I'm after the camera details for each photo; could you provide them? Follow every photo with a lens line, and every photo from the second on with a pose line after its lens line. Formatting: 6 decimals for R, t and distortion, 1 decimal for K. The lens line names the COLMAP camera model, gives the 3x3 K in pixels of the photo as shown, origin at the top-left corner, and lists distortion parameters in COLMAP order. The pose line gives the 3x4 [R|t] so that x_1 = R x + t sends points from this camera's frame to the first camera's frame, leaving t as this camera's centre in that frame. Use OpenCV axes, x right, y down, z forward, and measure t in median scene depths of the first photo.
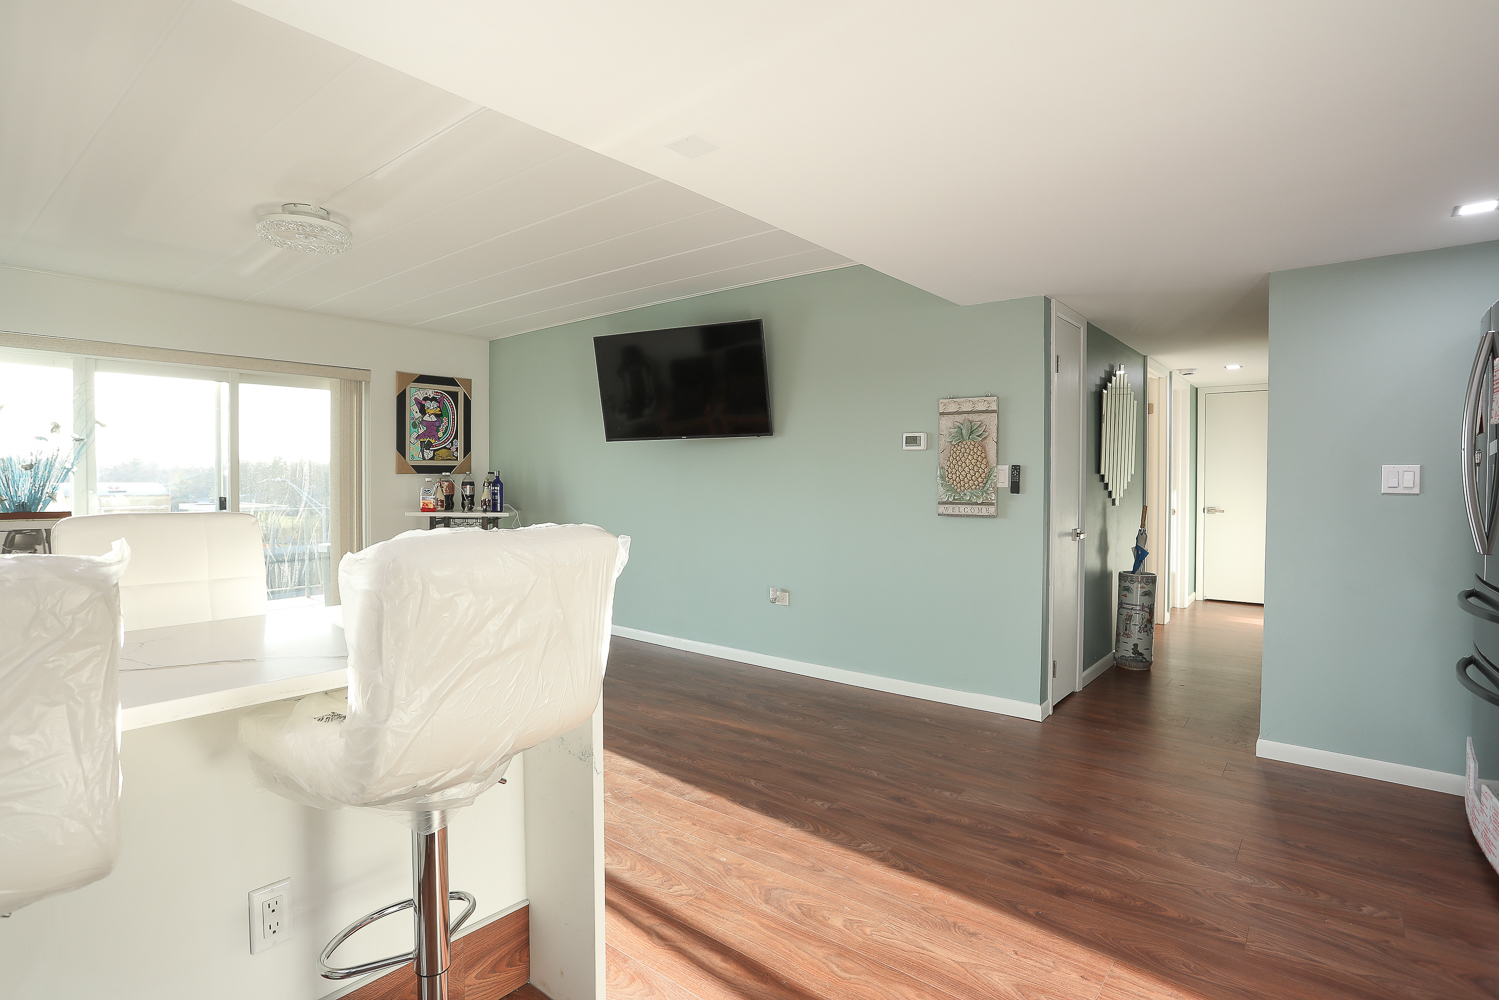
lens RADIAL K [[765.2, 0, 749.5], [0, 765.2, 500.0], [0, 0, 1]] dist [-0.058529, 0.027974]
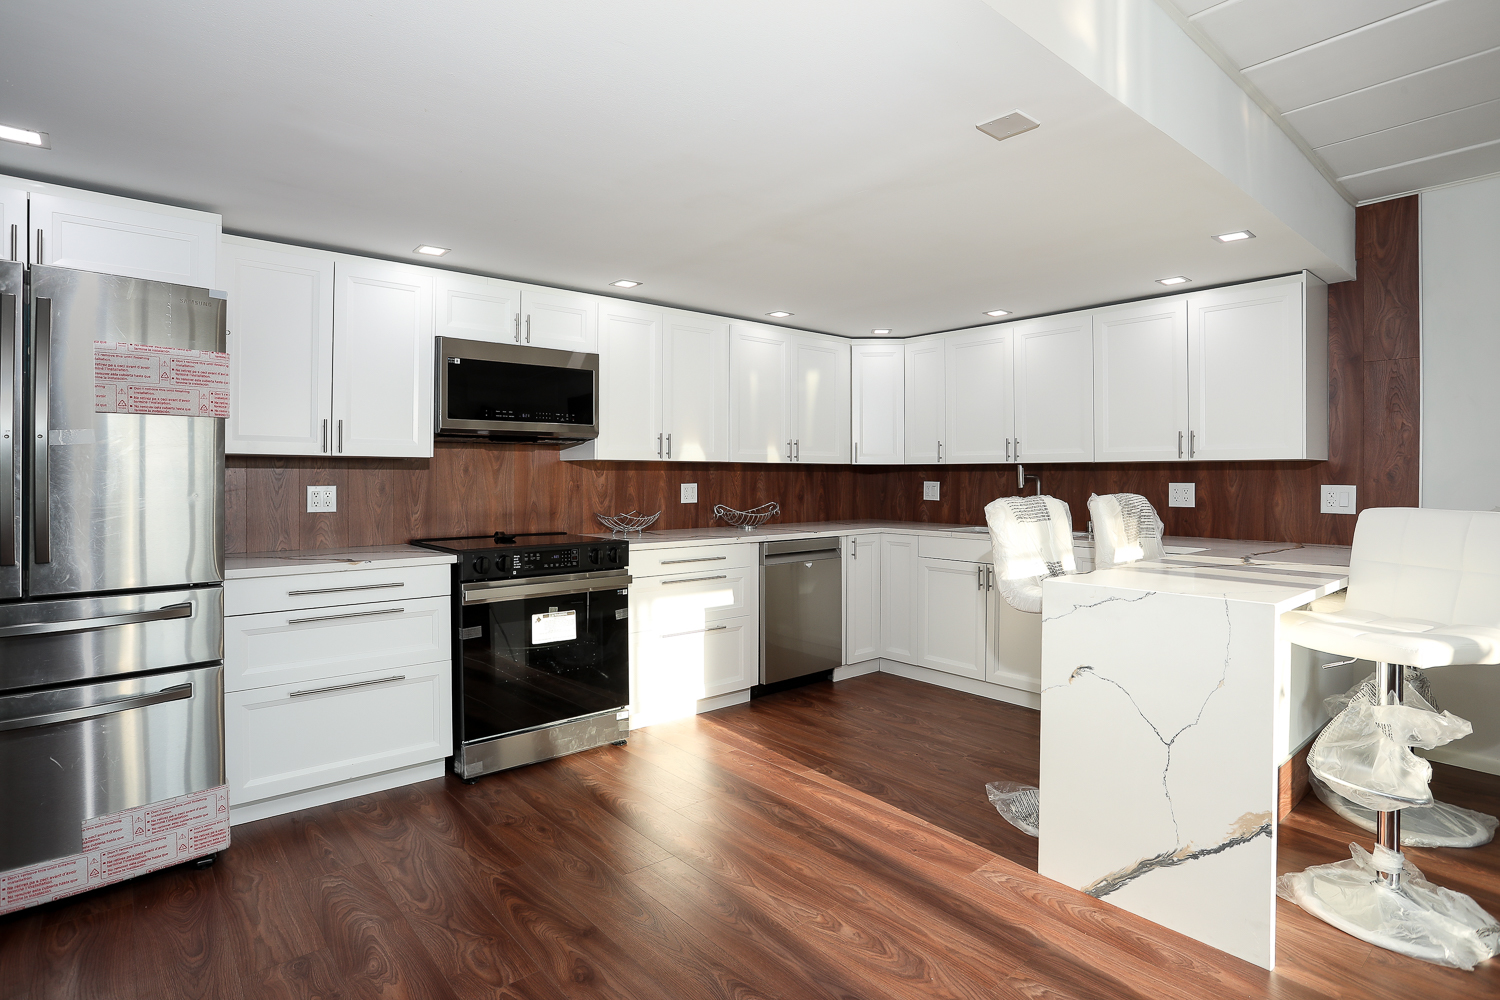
lens RADIAL K [[759.0, 0, 747.8], [0, 759.0, 483.1], [0, 0, 1]] dist [-0.064629, 0.026463]
pose [[-0.982392, -0.007512, 0.186680, 0.034168], [0.000250, 0.999138, 0.041523, -0.030700], [-0.186831, 0.040838, -0.981543, 0.995723]]
